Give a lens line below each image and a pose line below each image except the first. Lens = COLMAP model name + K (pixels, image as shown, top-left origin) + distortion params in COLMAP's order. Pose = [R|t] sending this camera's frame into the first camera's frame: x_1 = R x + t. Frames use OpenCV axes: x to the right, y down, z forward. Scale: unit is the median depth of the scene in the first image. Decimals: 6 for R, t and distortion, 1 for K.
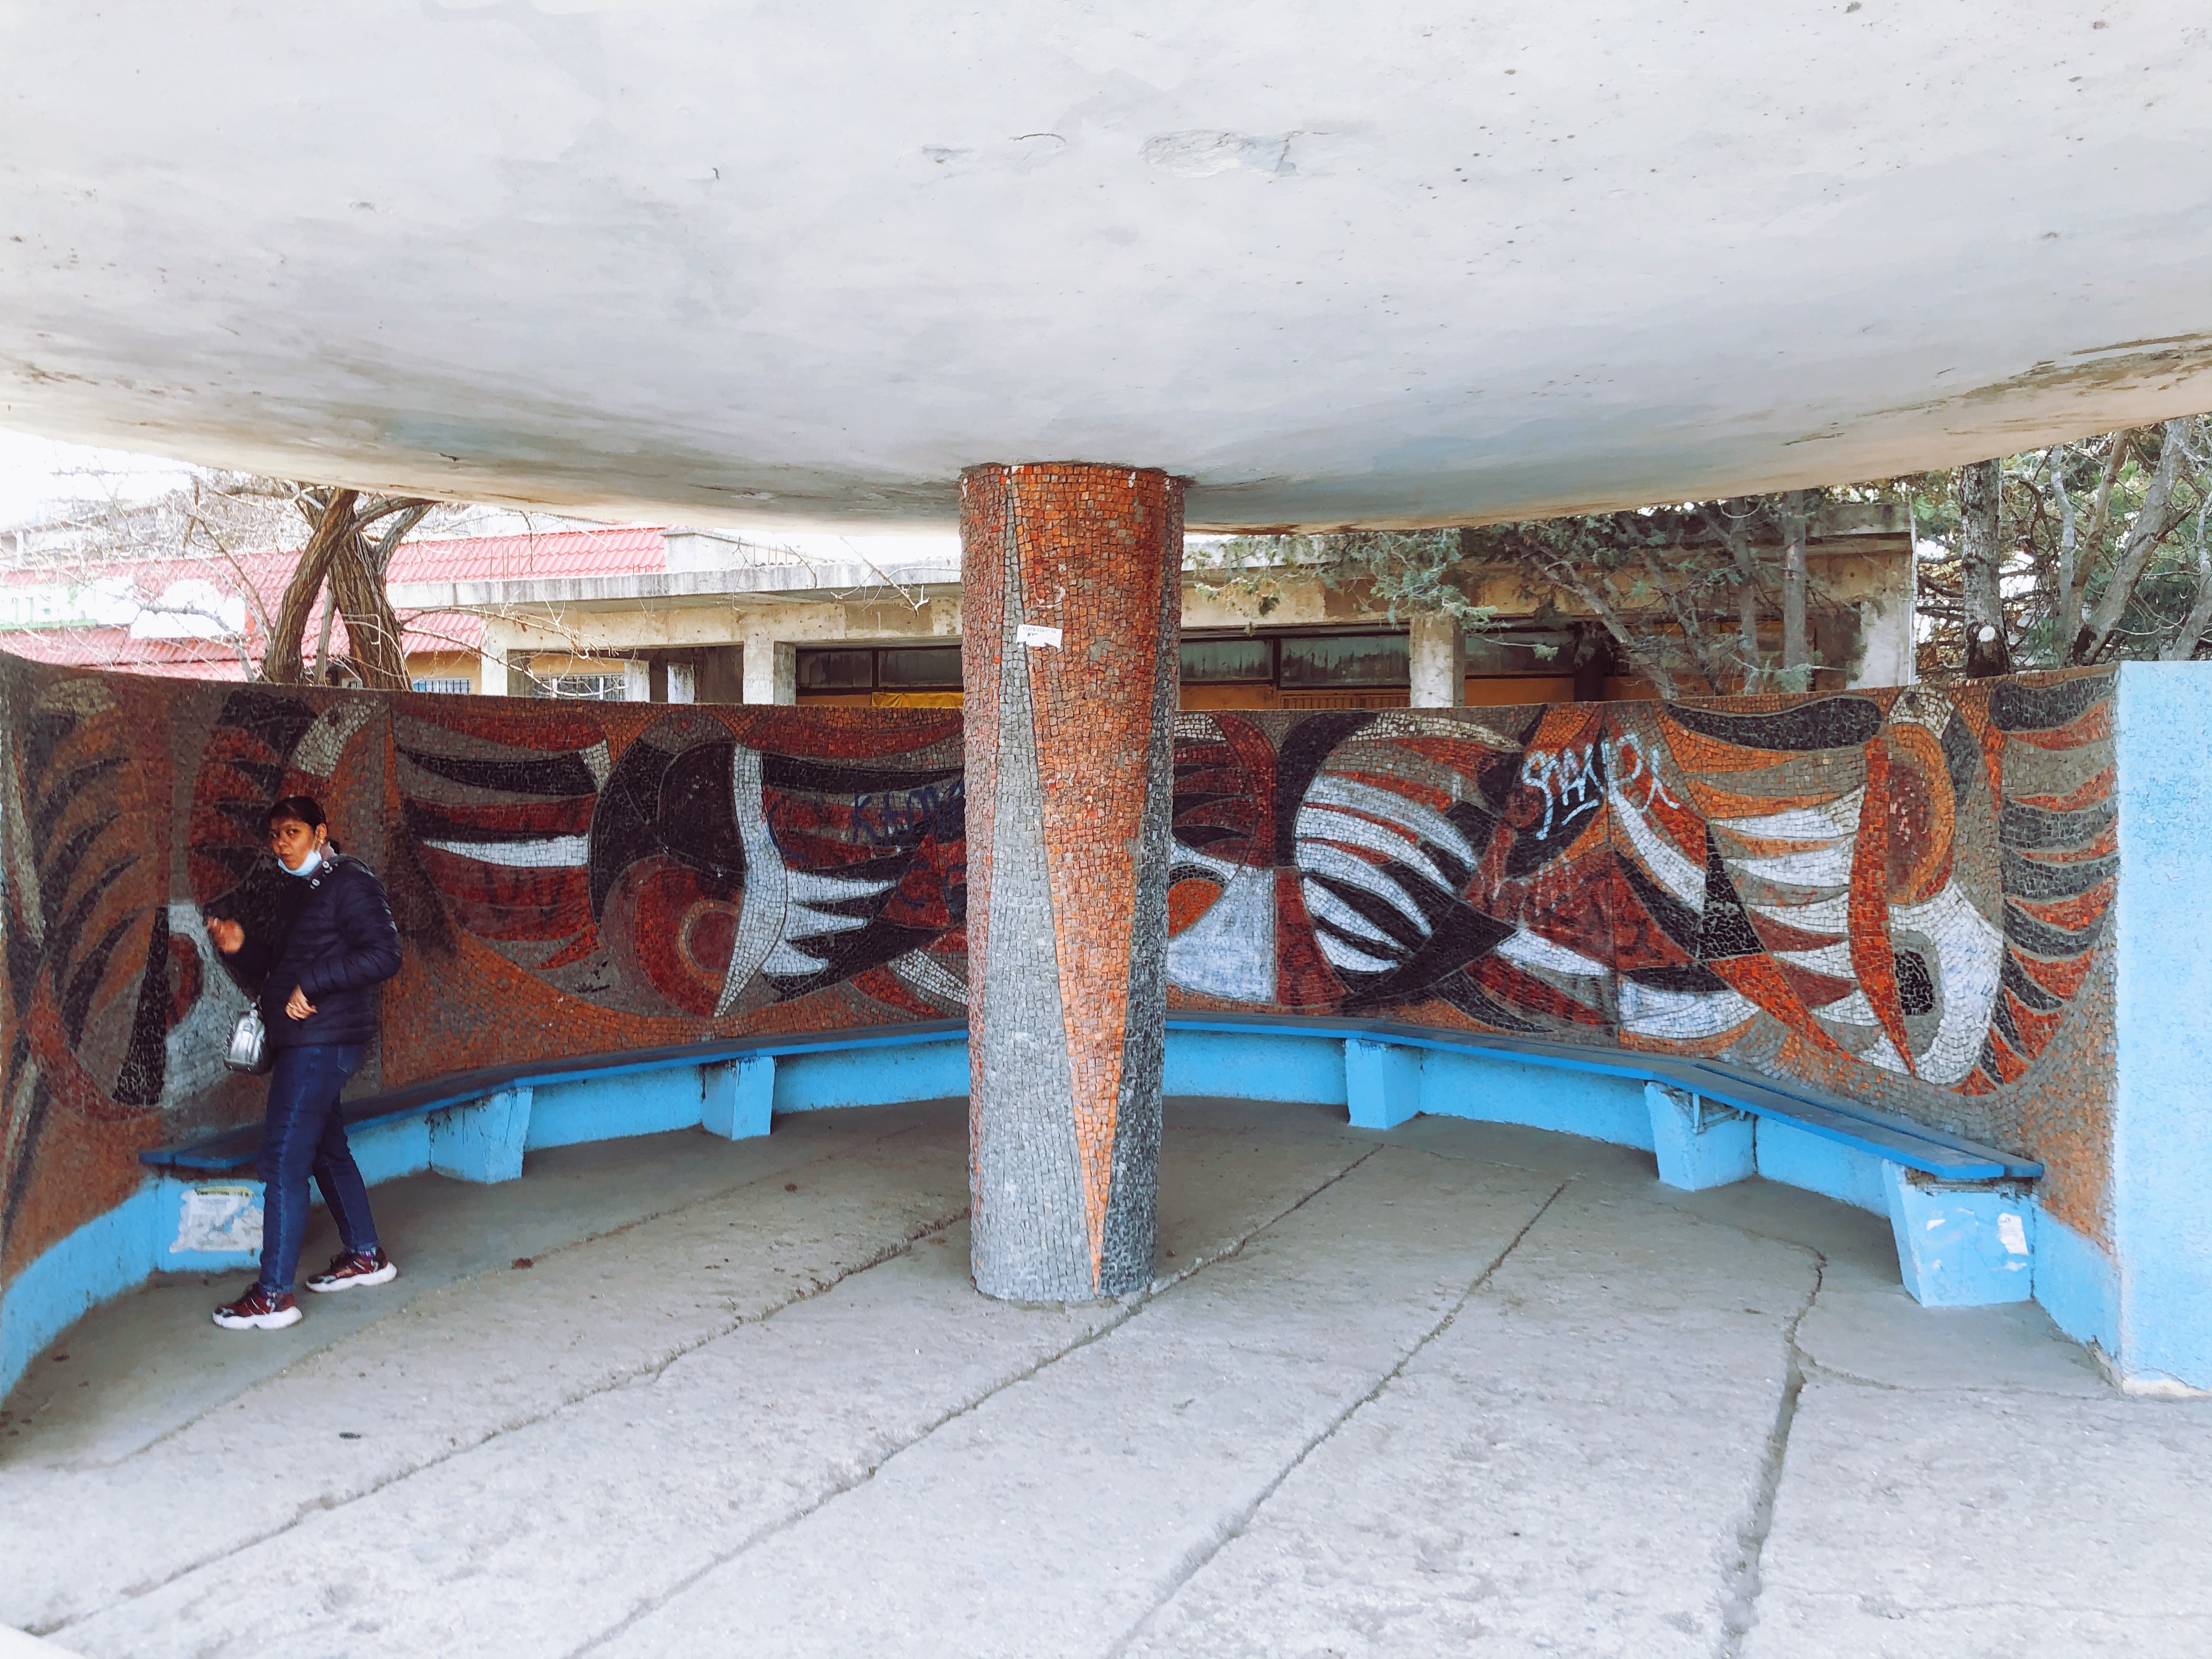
lens RADIAL K [[1777.0, 0, 1104.5], [0, 1777.0, 742.6], [0, 0, 1]] dist [0.042552, -0.116895]
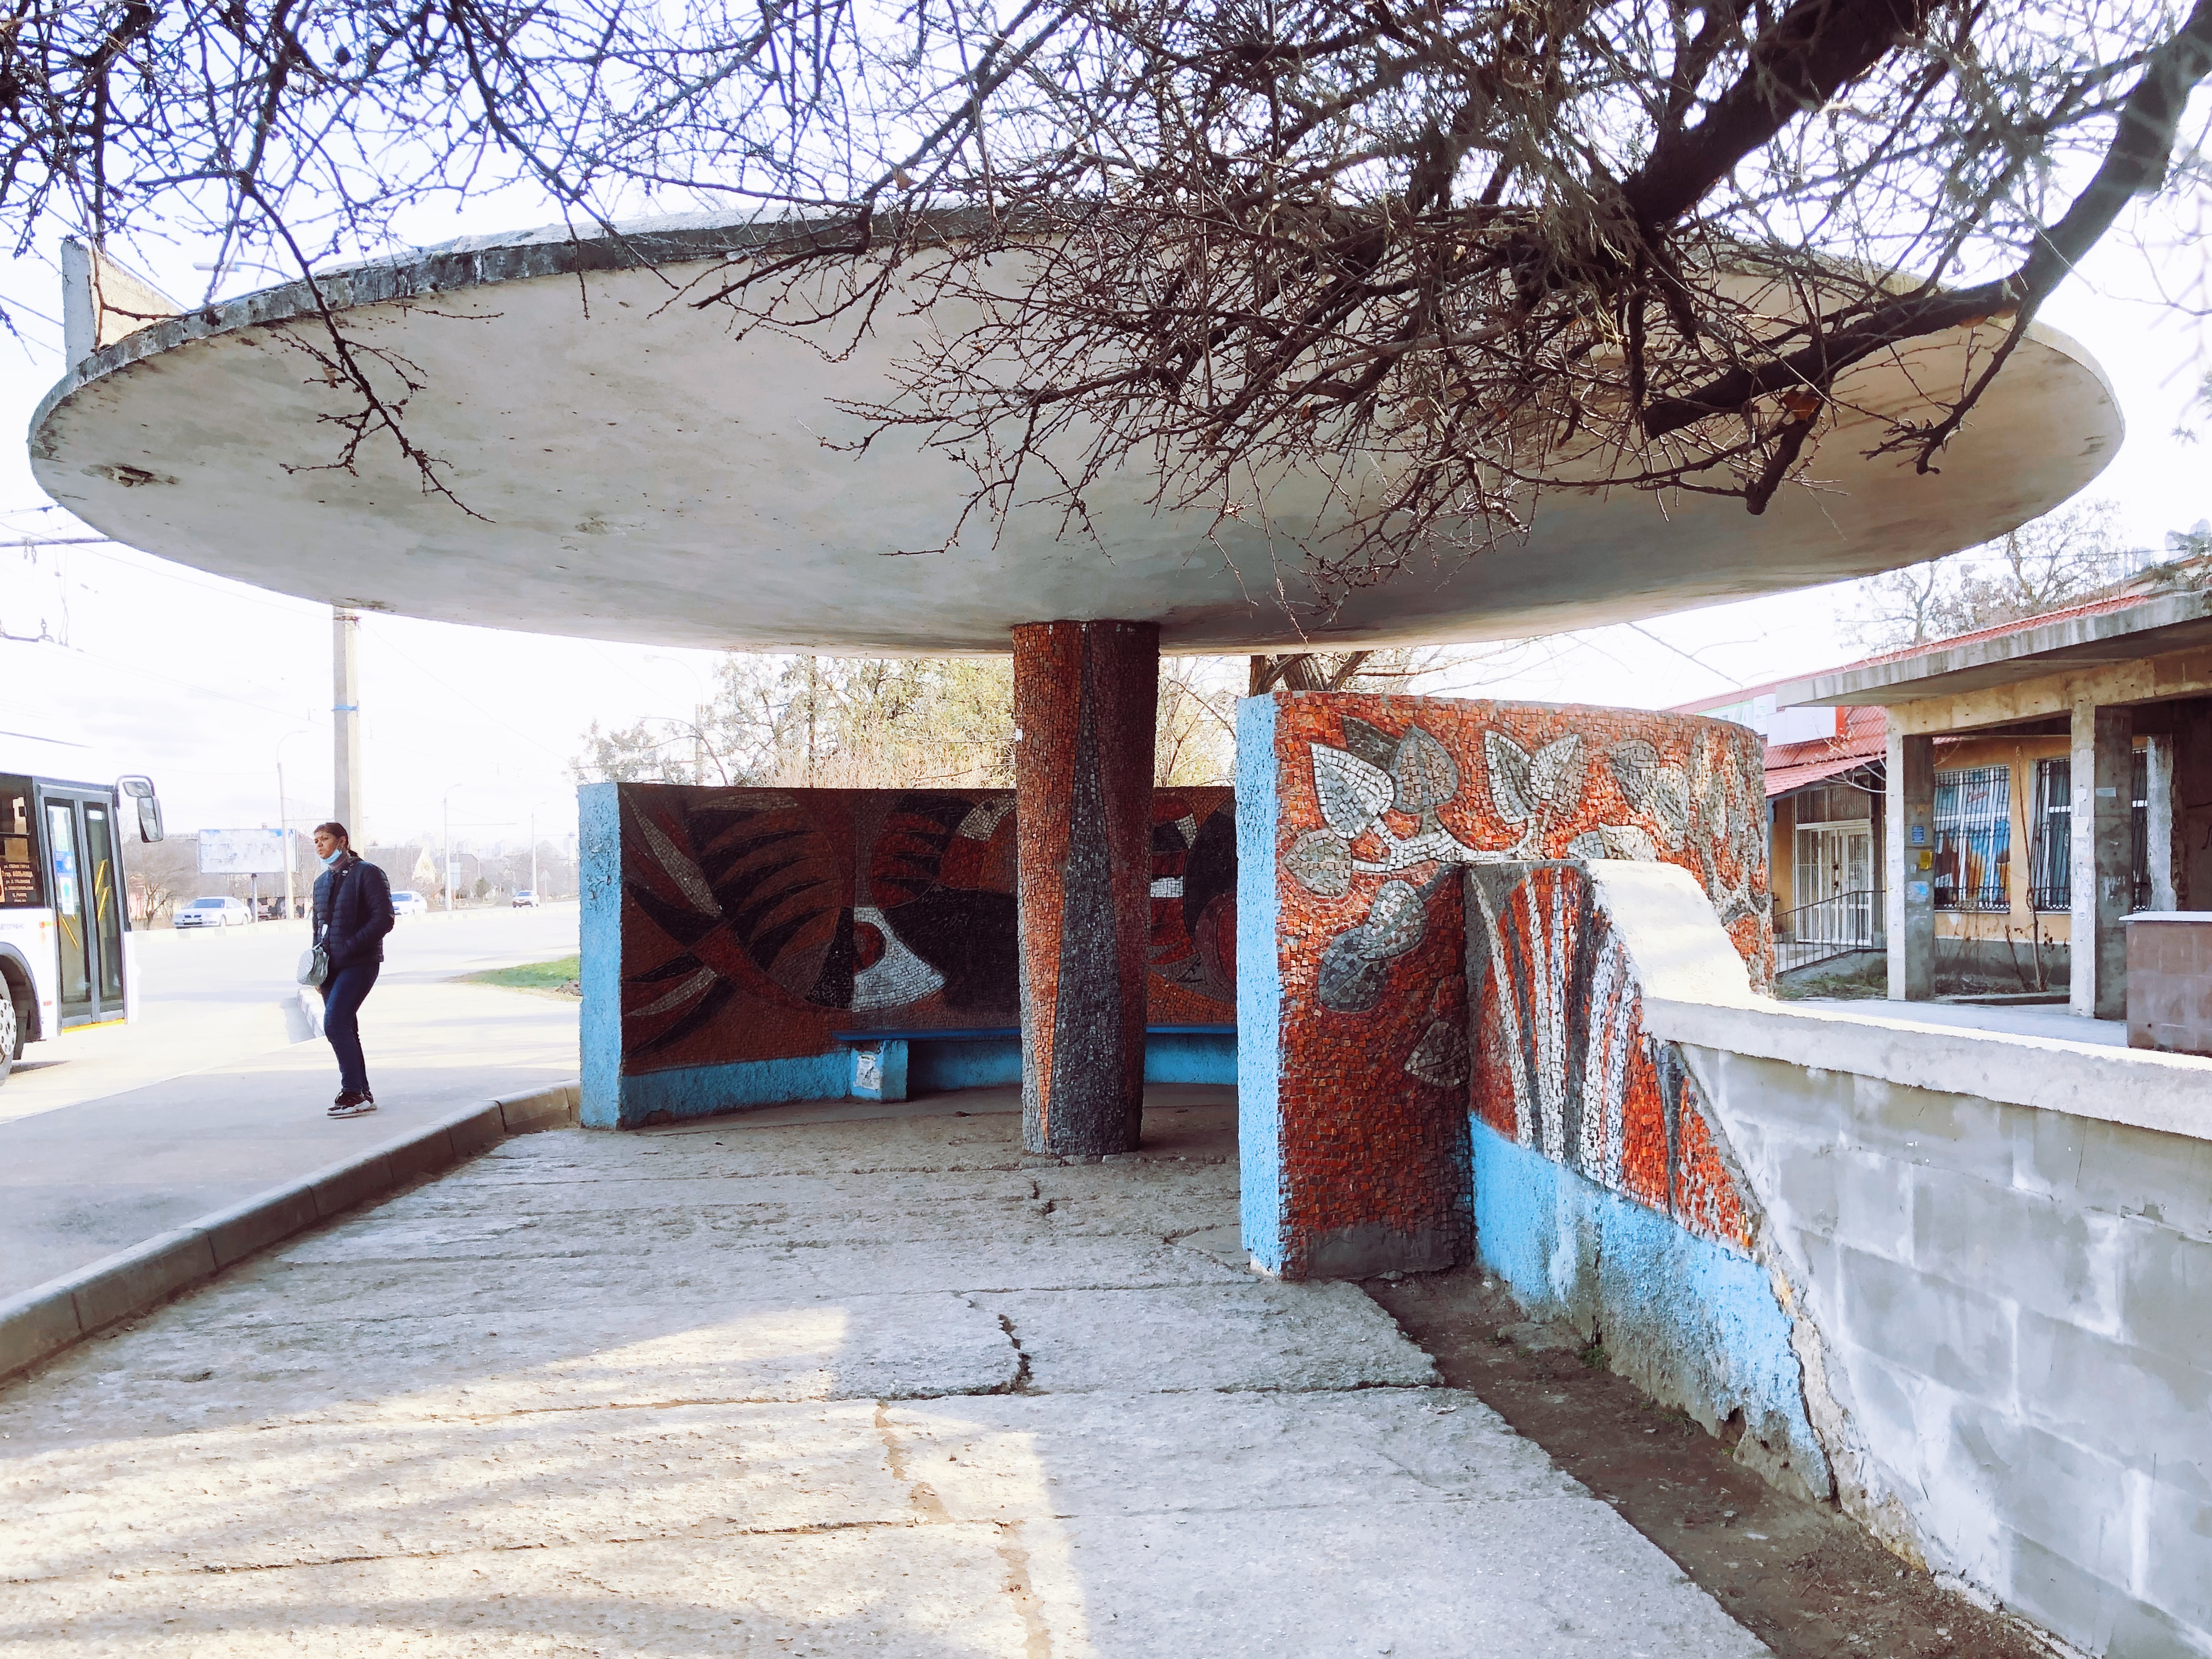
lens RADIAL K [[1864.6, 0, 1137.7], [0, 1864.6, 808.3], [0, 0, 1]] dist [0.006130, -0.011382]
pose [[0.539996, -0.043979, -0.840518, 1.098371], [0.026927, 0.999025, -0.034973, 0.052220], [0.841237, -0.003747, 0.540654, 0.140561]]
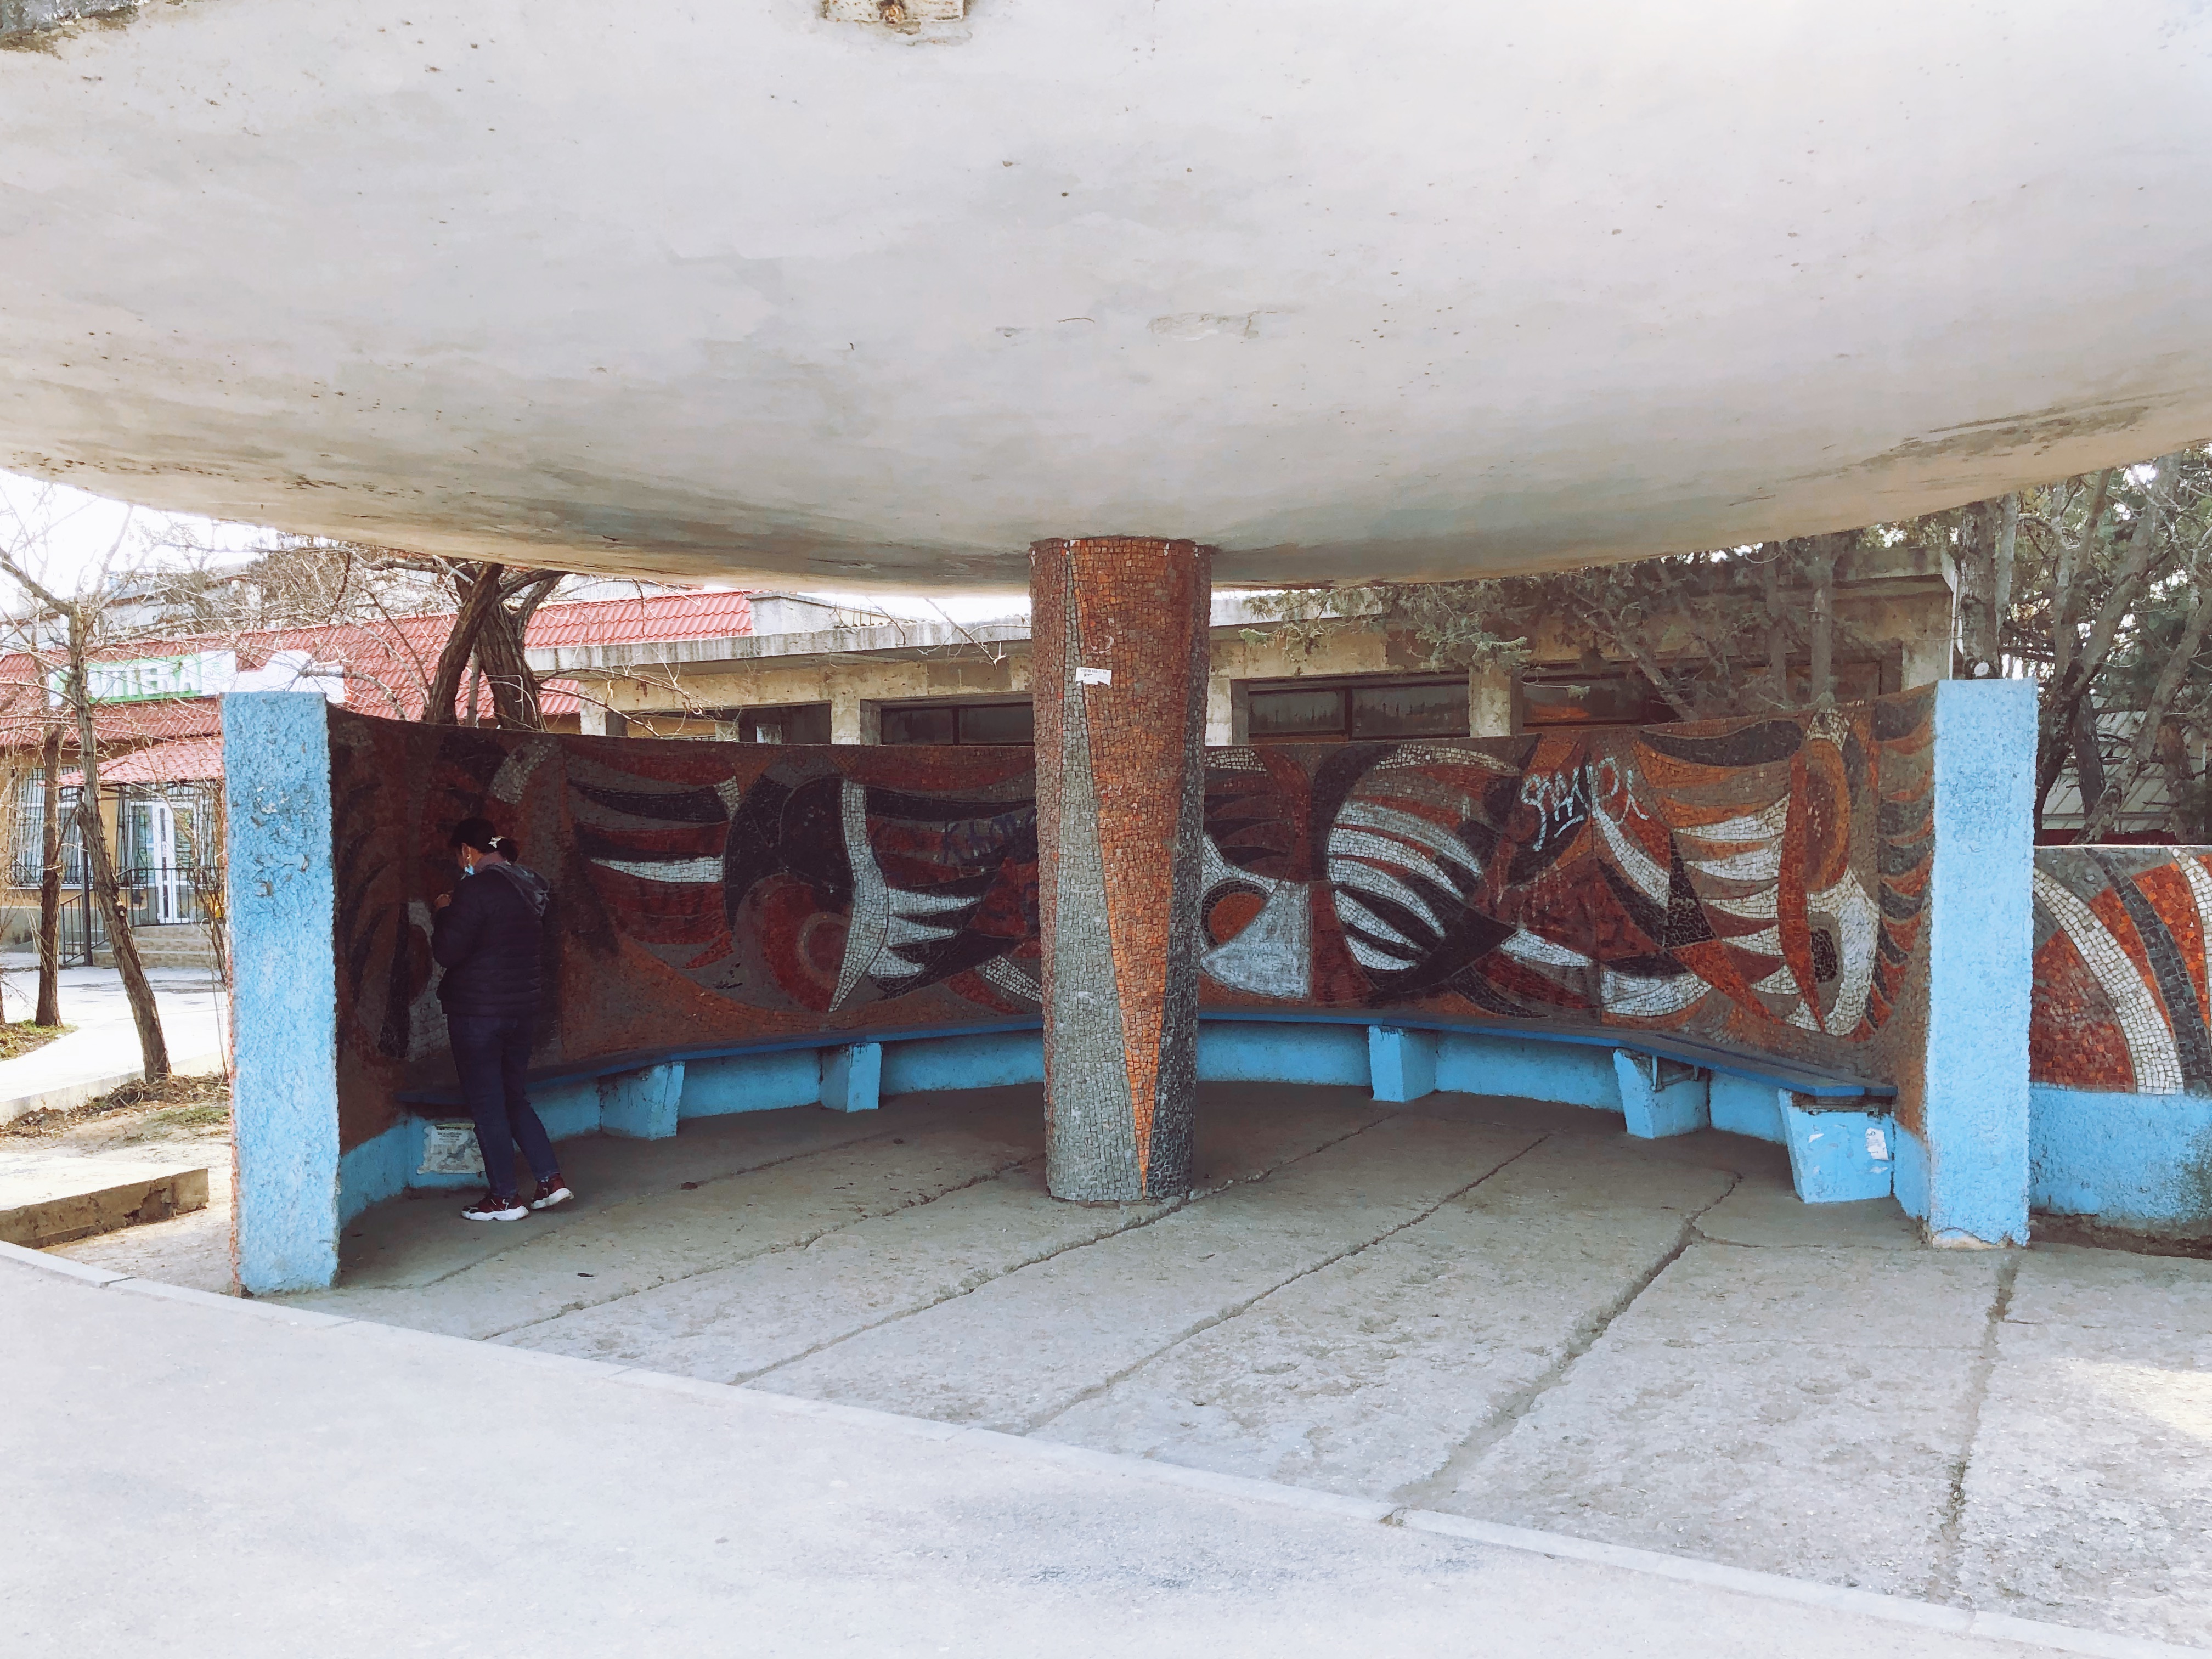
lens RADIAL K [[1862.9, 0, 1093.0], [0, 1862.9, 866.0], [0, 0, 1]] dist [0.012503, -0.000732]
pose [[0.998456, -0.010001, -0.054641, 0.025962], [0.011678, 0.999468, 0.030464, 0.026197], [0.054307, -0.031055, 0.998041, -0.244703]]
